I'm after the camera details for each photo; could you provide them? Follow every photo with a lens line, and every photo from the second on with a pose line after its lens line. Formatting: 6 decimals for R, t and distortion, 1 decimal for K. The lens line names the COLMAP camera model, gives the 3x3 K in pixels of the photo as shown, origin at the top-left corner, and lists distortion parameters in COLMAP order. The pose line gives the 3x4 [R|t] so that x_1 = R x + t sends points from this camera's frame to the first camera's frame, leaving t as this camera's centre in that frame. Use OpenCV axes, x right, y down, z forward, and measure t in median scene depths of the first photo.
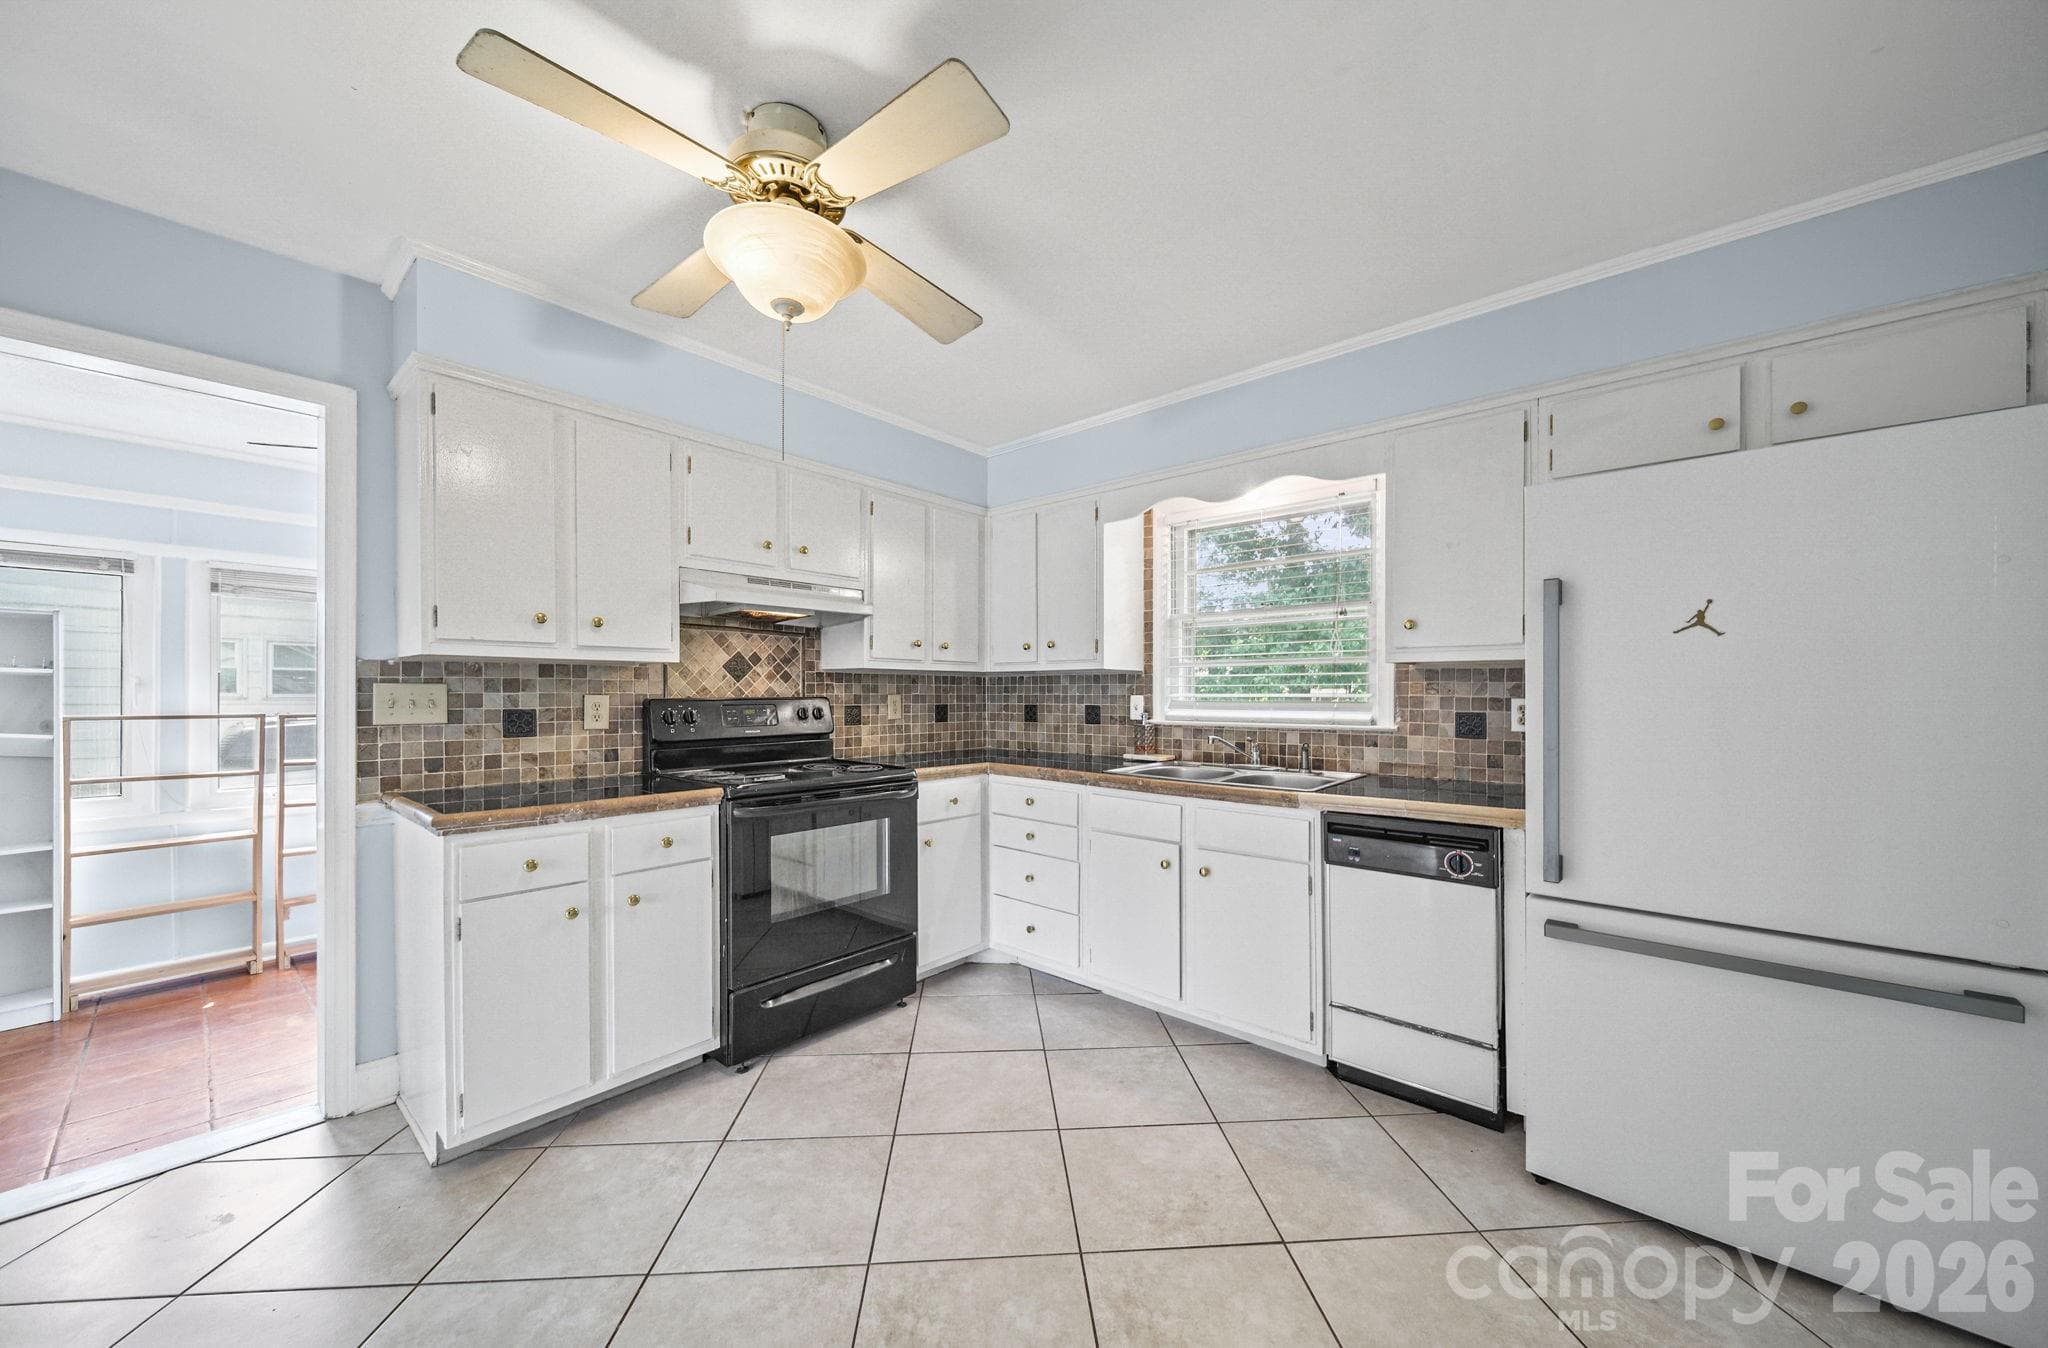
lens RADIAL K [[725.3, 0, 1024.0], [0, 725.3, 674.0], [0, 0, 1]] dist [0.000480, 0.000021]
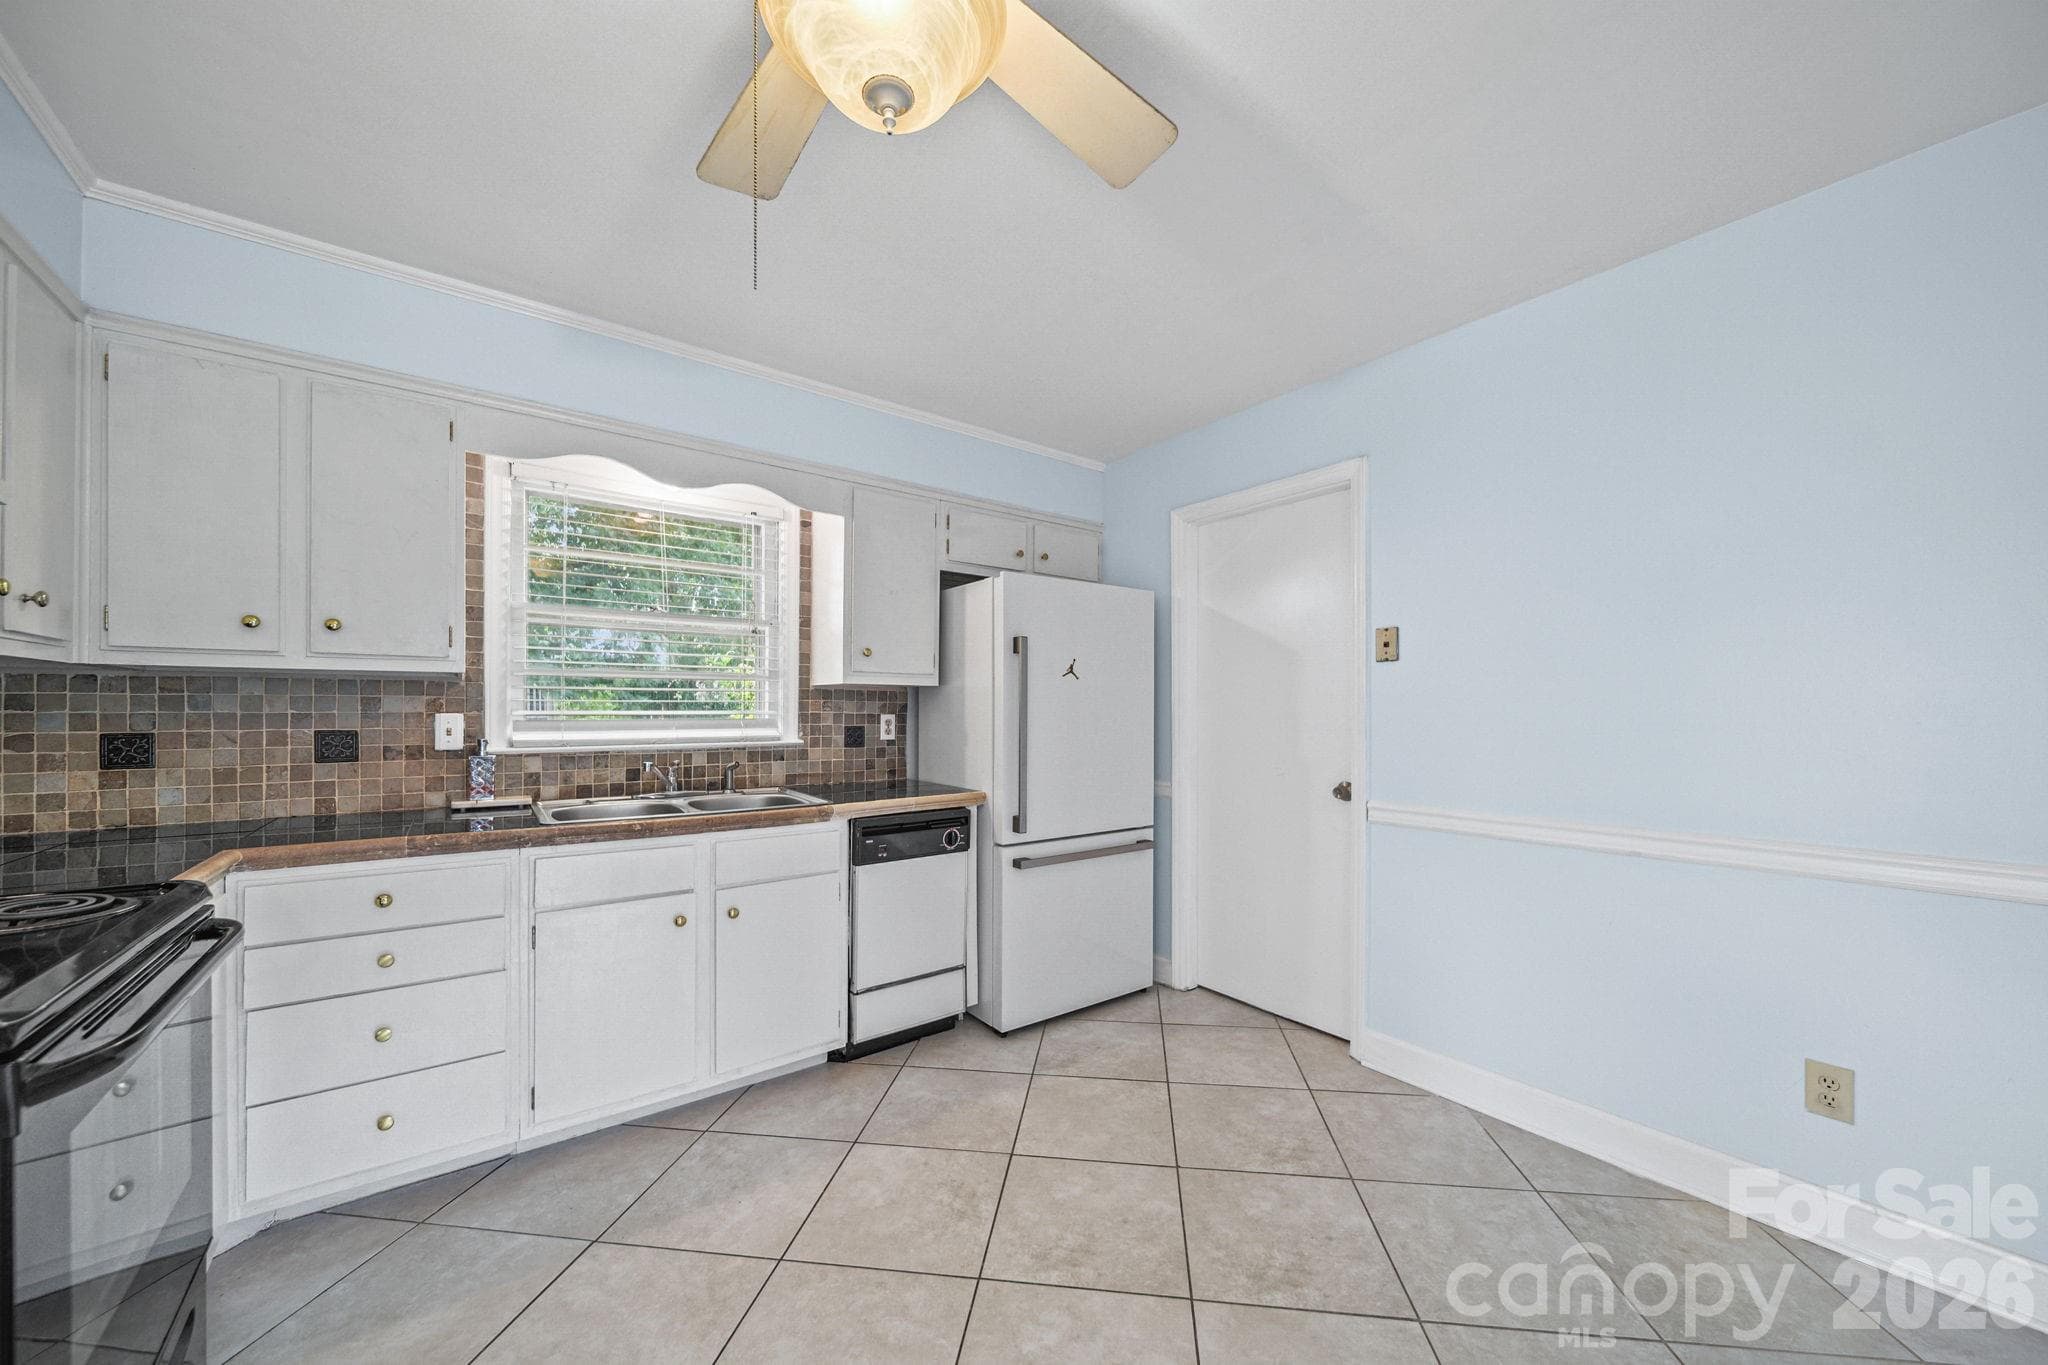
lens RADIAL K [[752.0, 0, 1037.4], [0, 752.0, 688.8], [0, 0, 1]] dist [-0.002261, -0.000009]
pose [[0.183803, 0.026956, 0.982593, -0.528063], [-0.027508, 0.999373, -0.022271, 0.009194], [-0.982578, -0.022935, 0.184430, 0.425483]]
